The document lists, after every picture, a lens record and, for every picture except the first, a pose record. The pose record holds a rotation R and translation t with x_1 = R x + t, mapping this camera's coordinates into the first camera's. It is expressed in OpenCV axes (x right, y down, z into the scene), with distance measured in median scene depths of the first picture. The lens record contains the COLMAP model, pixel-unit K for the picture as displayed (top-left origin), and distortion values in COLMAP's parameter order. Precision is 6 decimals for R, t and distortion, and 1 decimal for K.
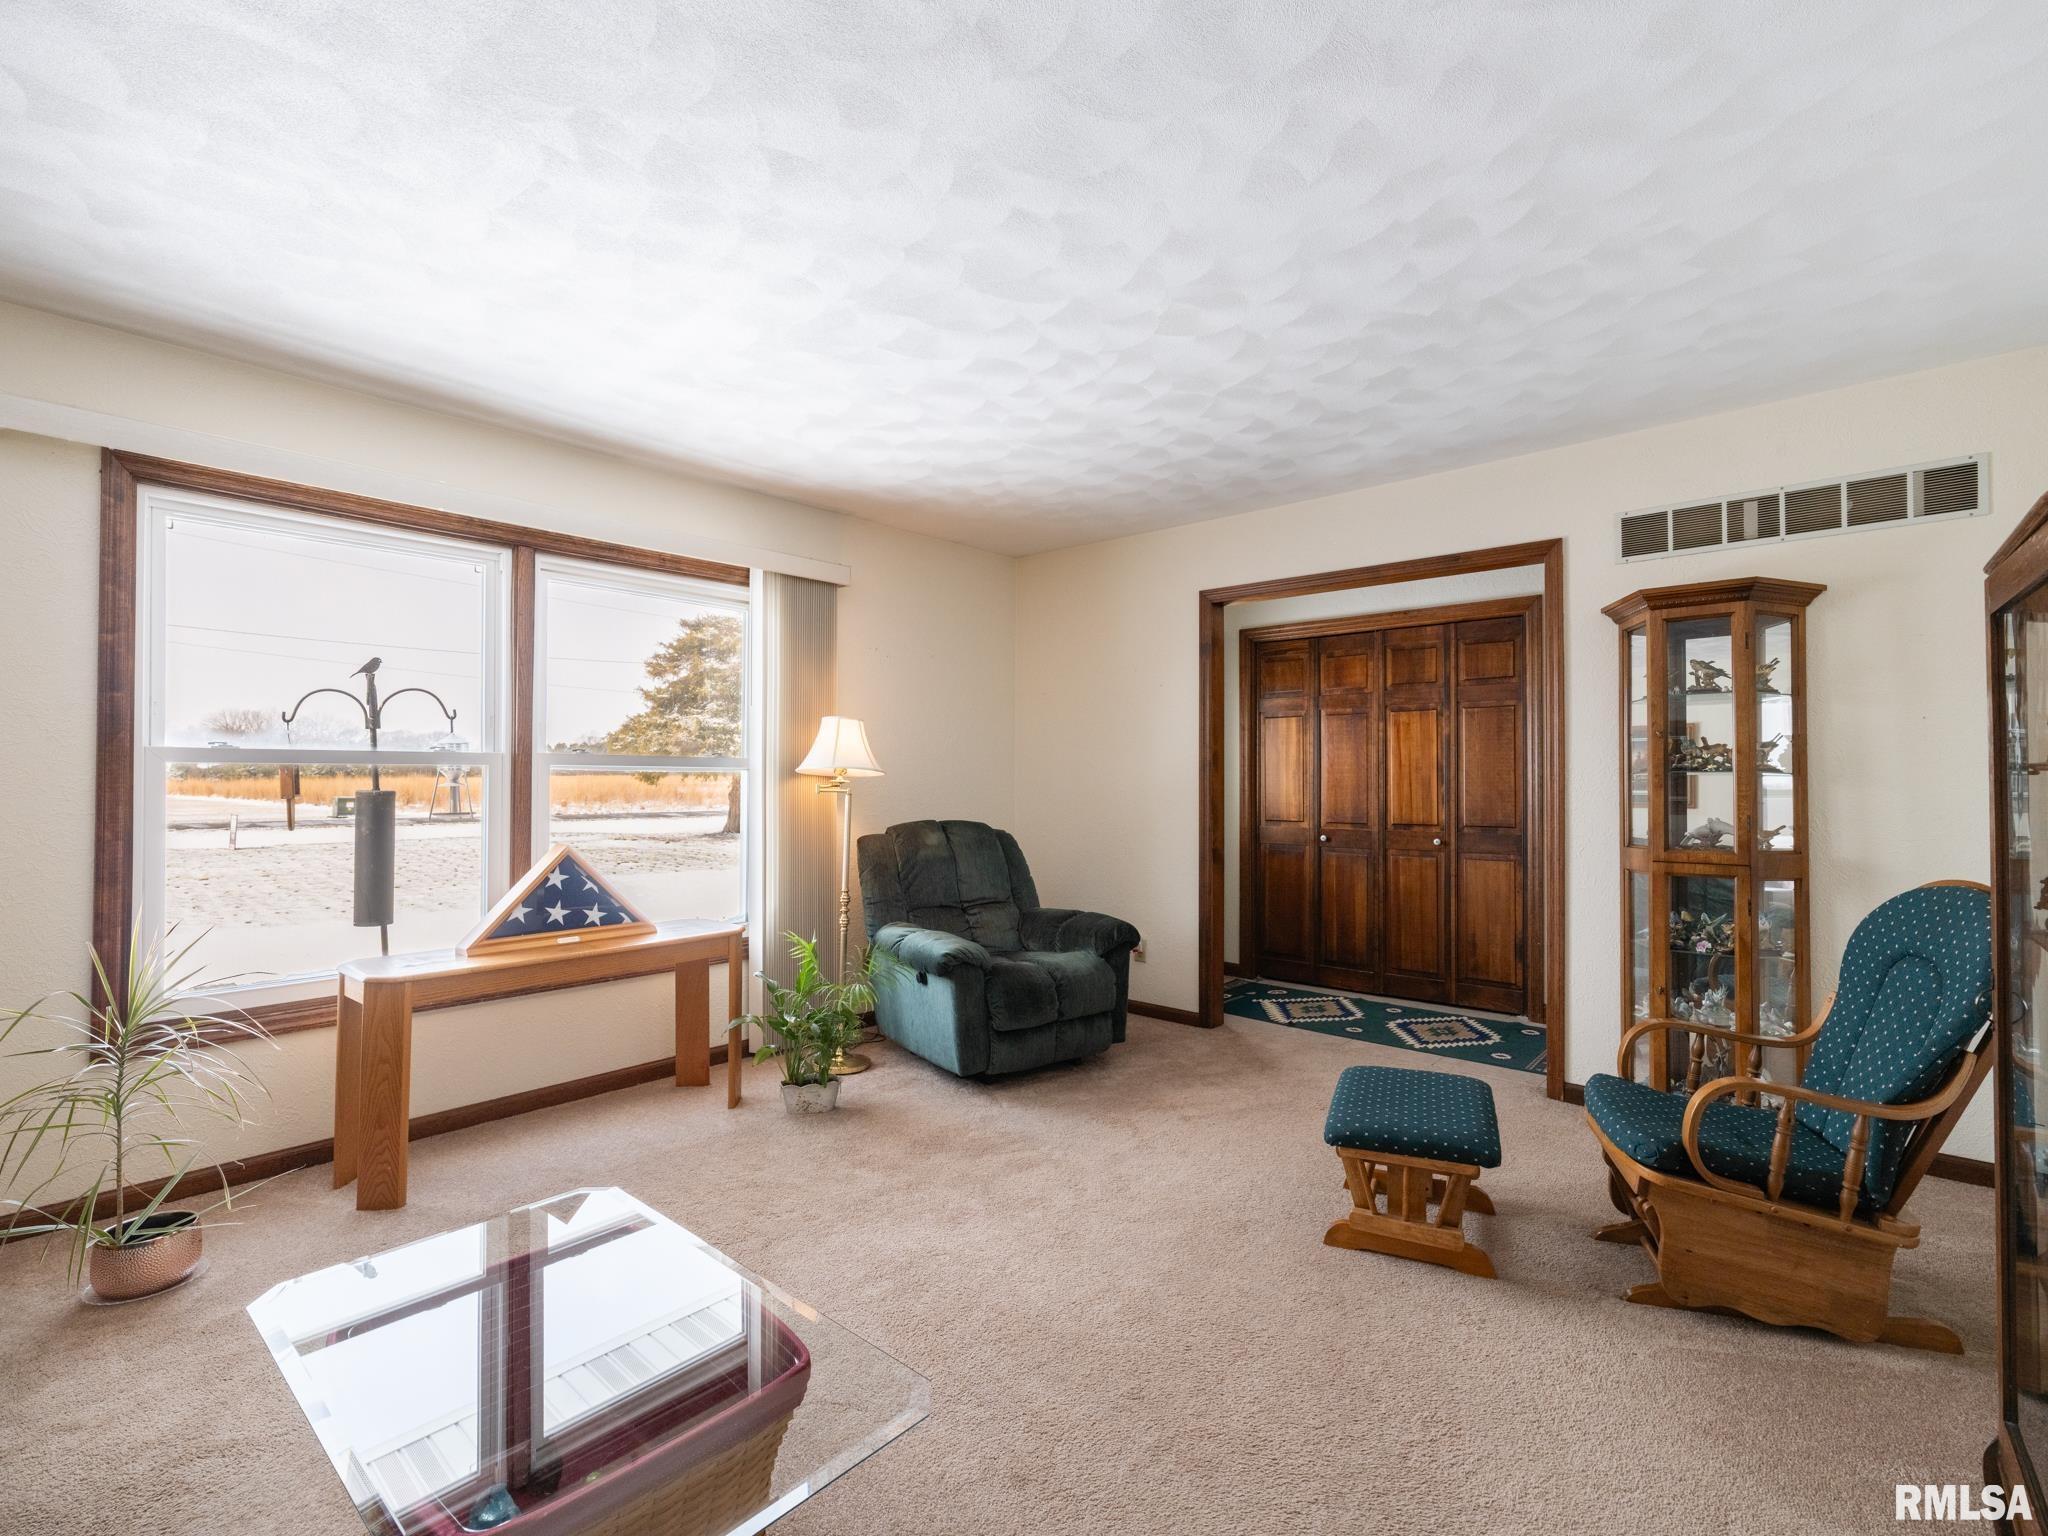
lens RADIAL K [[941.8, 0, 1021.1], [0, 941.8, 772.7], [0, 0, 1]] dist [-0.003031, 0.000900]
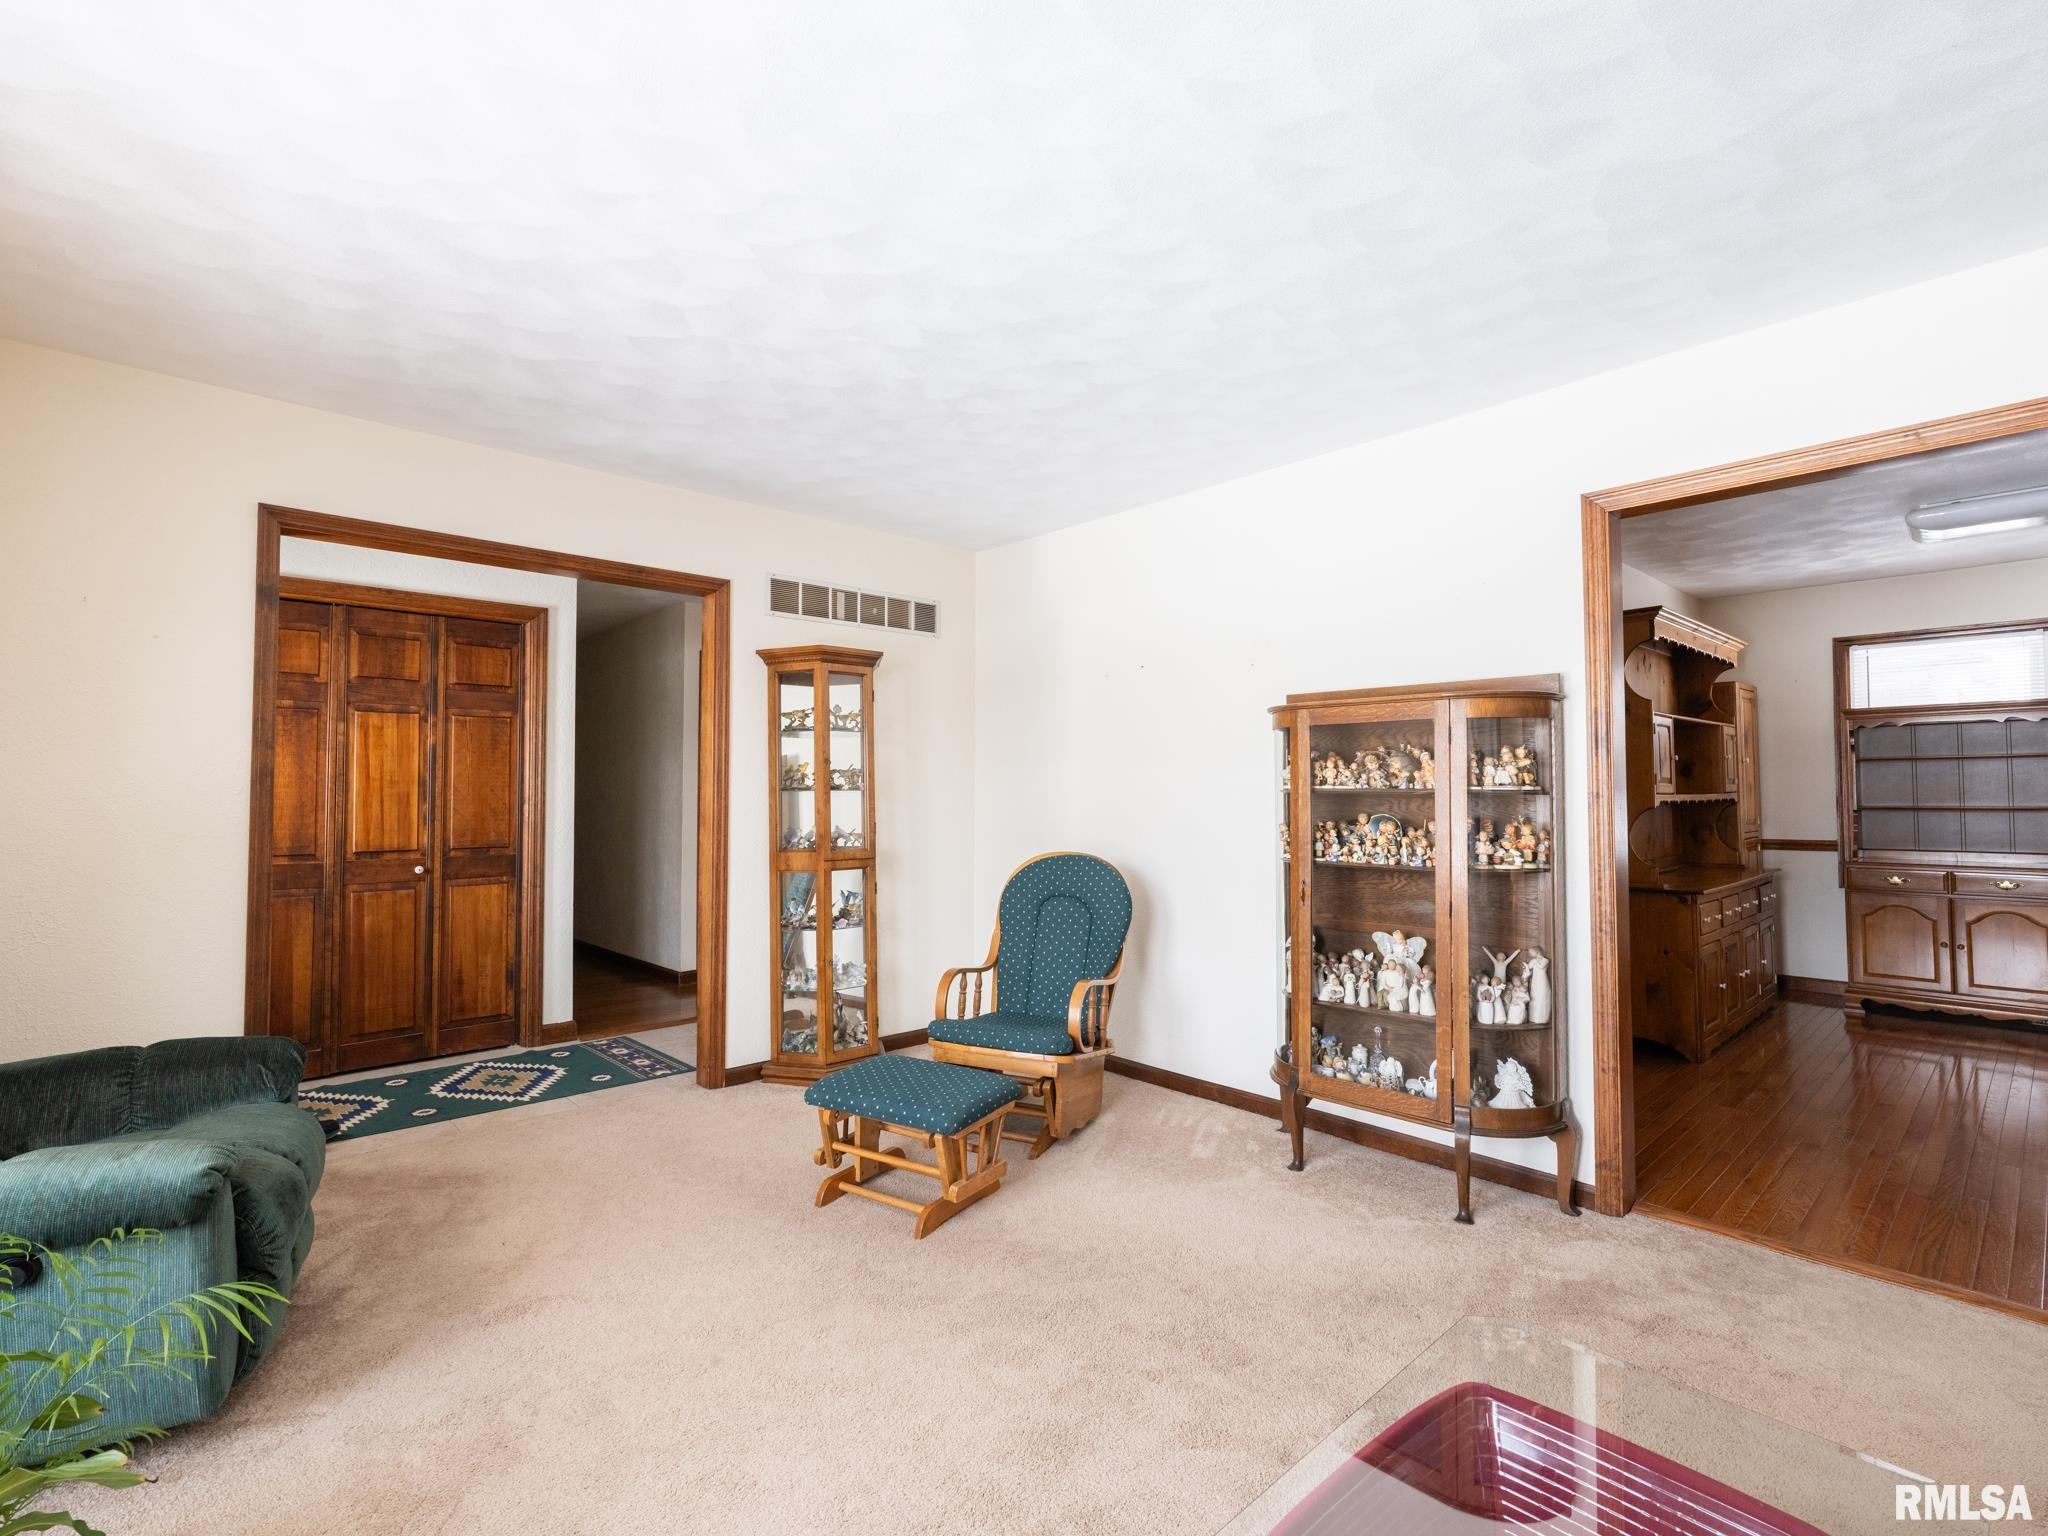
lens RADIAL K [[941.8, 0, 1027.4], [0, 941.8, 777.0], [0, 0, 1]] dist [-0.003031, 0.000900]
pose [[0.104154, 0.018136, 0.994396, -0.355808], [-0.006592, 0.999824, -0.017544, 0.001186], [-0.994539, -0.004728, 0.104256, 0.380838]]
